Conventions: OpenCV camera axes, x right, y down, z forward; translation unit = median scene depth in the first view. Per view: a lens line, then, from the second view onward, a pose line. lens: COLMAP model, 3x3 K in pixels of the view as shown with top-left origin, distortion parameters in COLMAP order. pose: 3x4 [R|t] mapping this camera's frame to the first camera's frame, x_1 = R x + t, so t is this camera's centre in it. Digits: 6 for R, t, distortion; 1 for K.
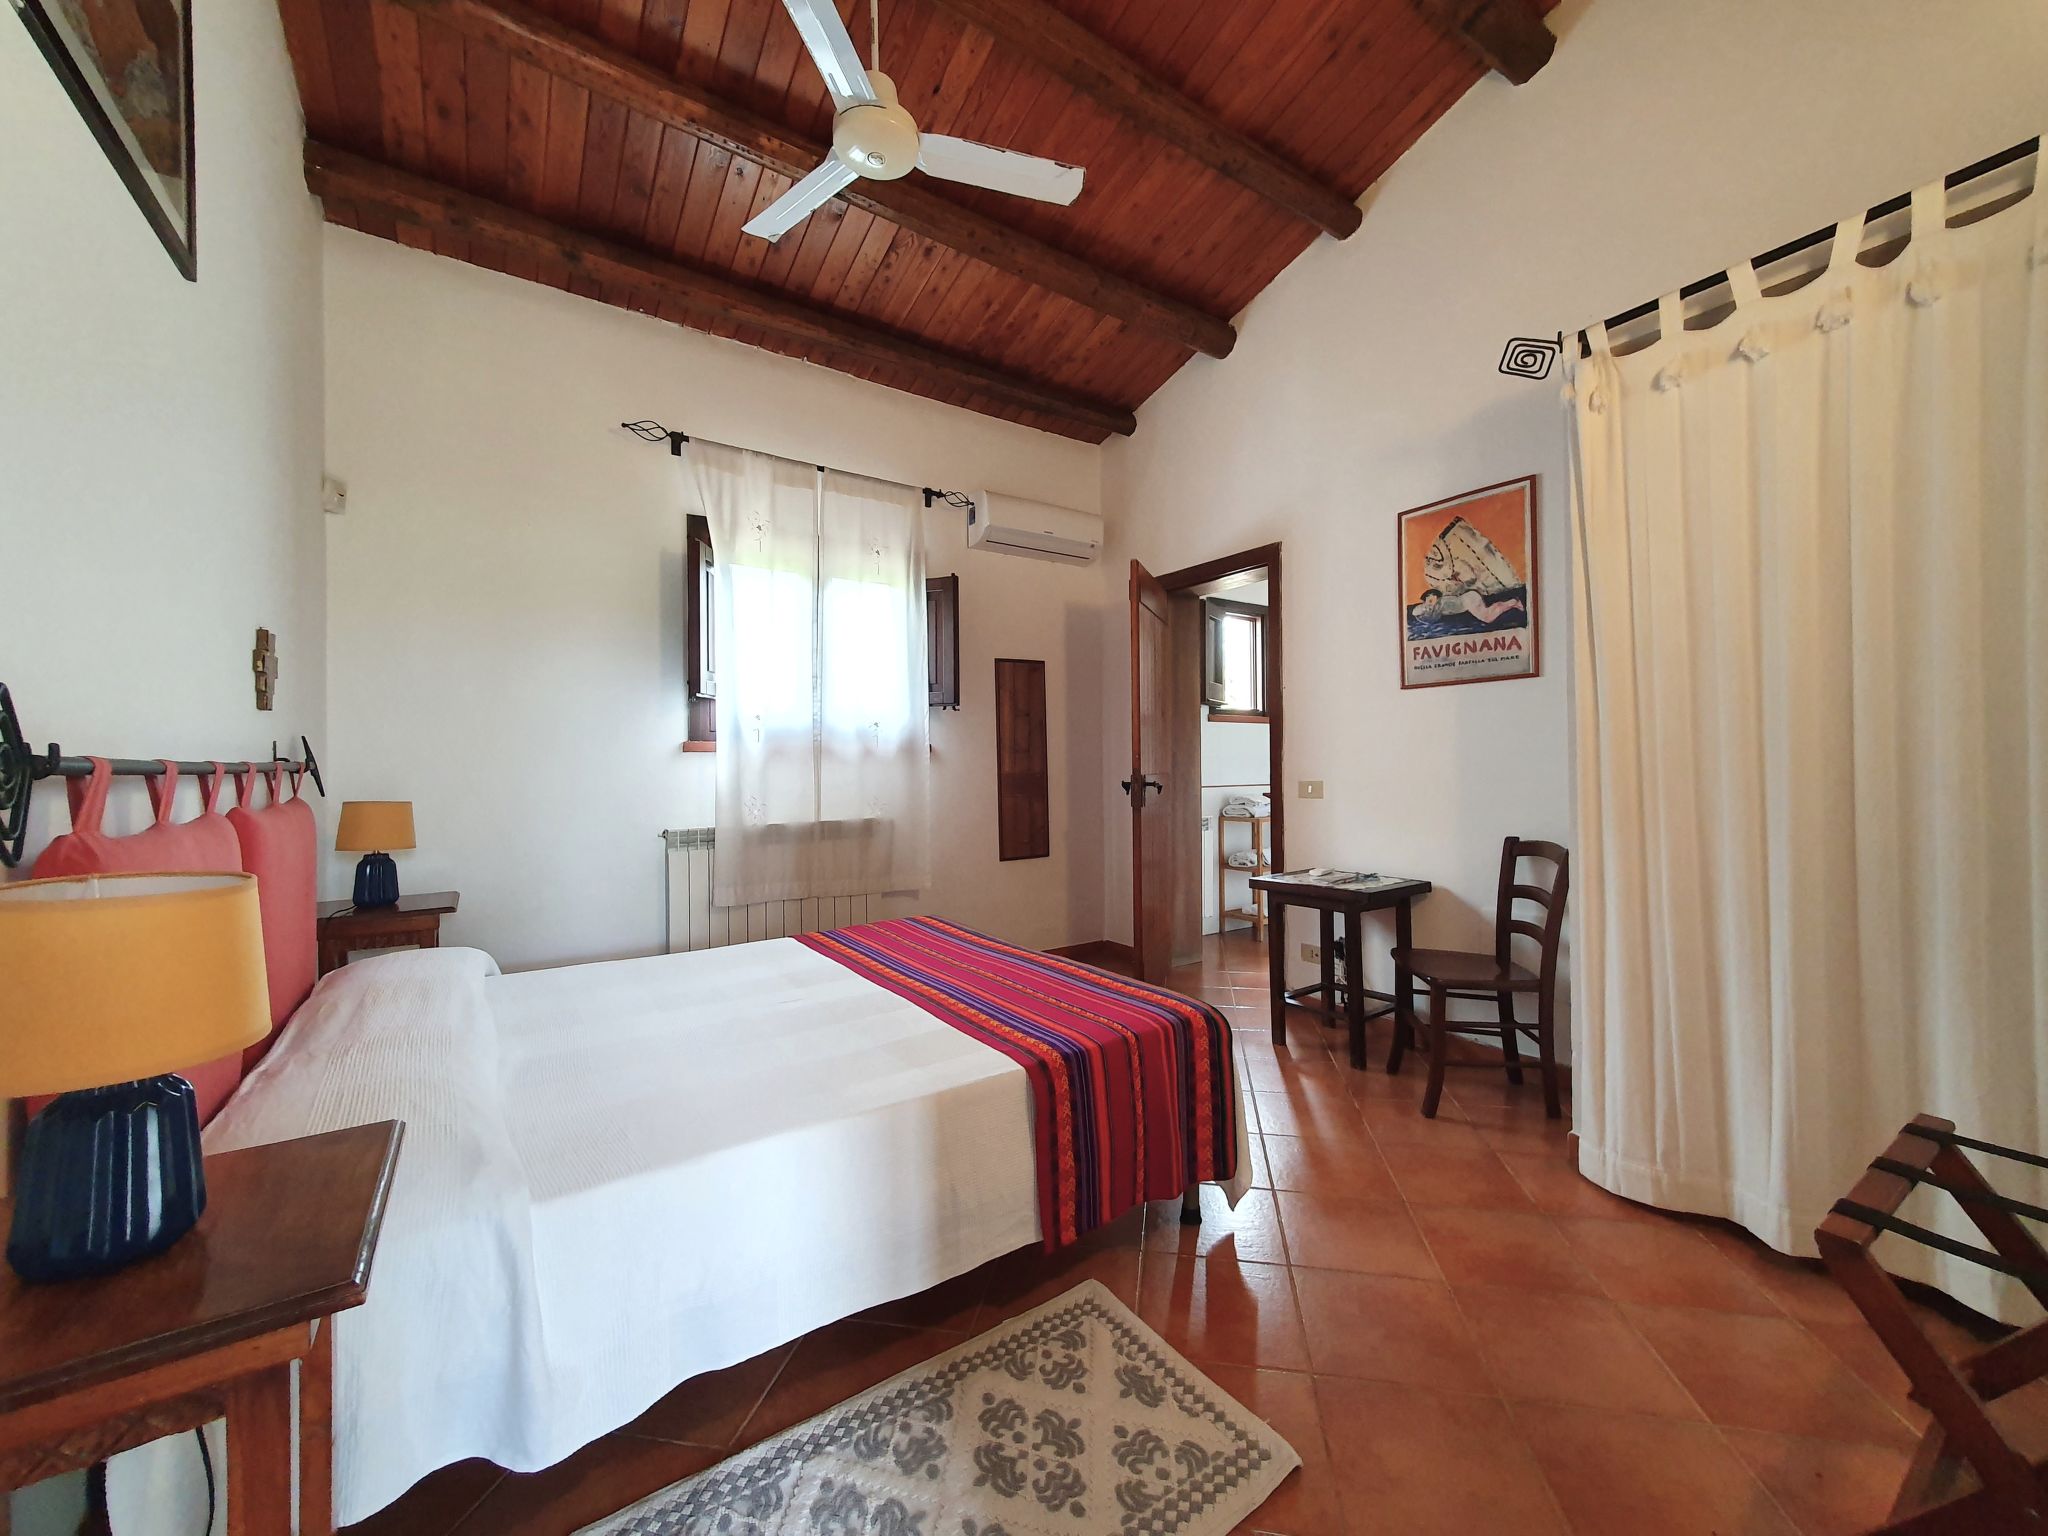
lens RADIAL K [[828.3, 0, 1029.7], [0, 828.3, 773.5], [0, 0, 1]] dist [-0.000793, 0.000172]
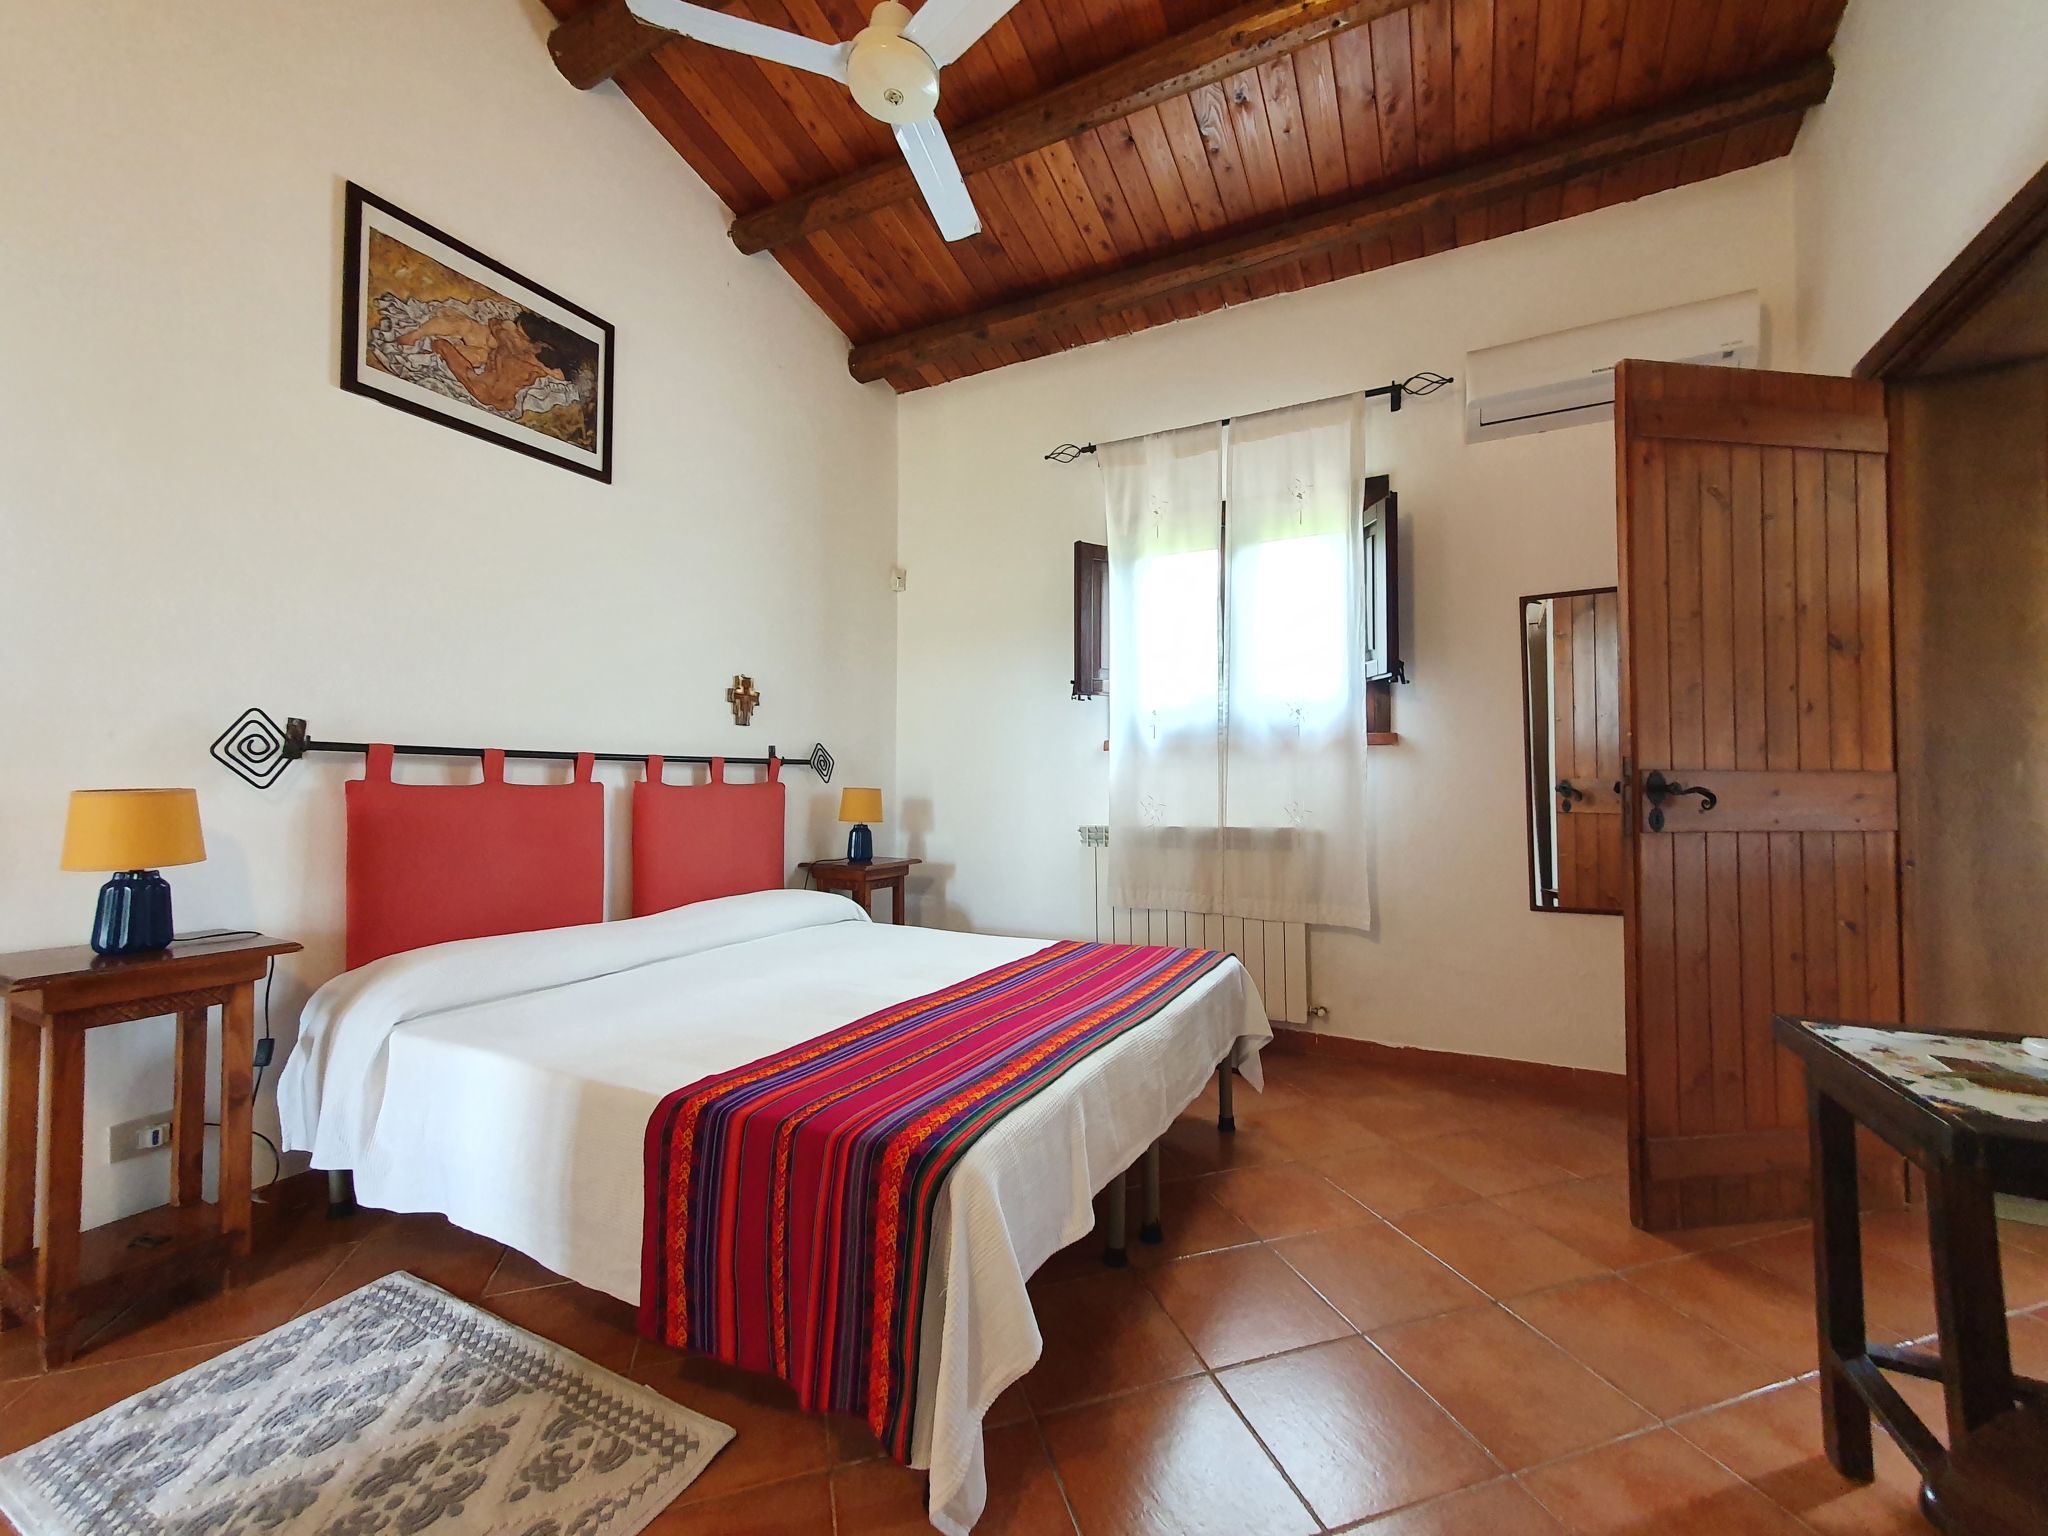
lens RADIAL K [[817.8, 0, 1035.0], [0, 817.8, 766.2], [0, 0, 1]] dist [0.007992, 0.000421]
pose [[0.458117, -0.014928, -0.888766, 0.434574], [-0.015430, 0.999575, -0.024742, 0.019387], [0.888758, 0.025049, 0.457692, 0.453816]]
